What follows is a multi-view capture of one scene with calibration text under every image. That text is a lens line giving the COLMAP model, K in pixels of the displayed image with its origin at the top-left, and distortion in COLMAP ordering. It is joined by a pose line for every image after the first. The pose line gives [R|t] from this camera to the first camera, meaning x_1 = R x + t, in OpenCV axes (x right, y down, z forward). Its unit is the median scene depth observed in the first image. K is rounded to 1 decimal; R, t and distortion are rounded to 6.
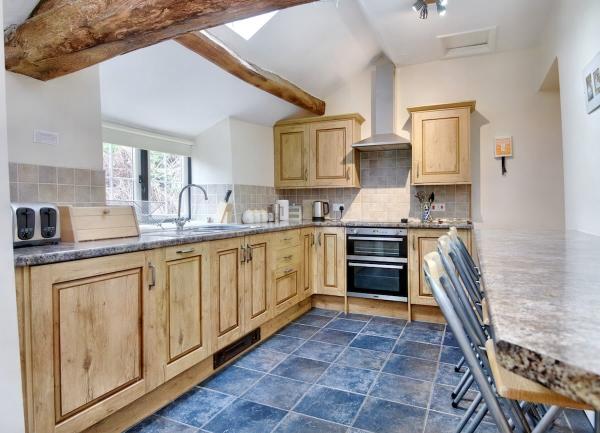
lens RADIAL K [[244.8, 0, 301.0], [0, 244.8, 210.7], [0, 0, 1]] dist [0.001199, -0.000190]
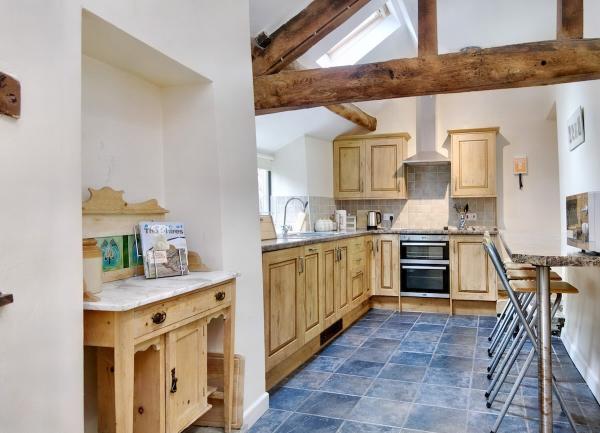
lens RADIAL K [[500.3, 0, 300.4], [0, 500.3, 228.5], [0, 0, 1]] dist [0.053760, -0.001668]
pose [[0.966872, -0.007460, 0.255153, -0.846440], [0.007548, 0.999971, 0.000633, 0.034515], [-0.255150, 0.001314, 0.966901, -1.115915]]
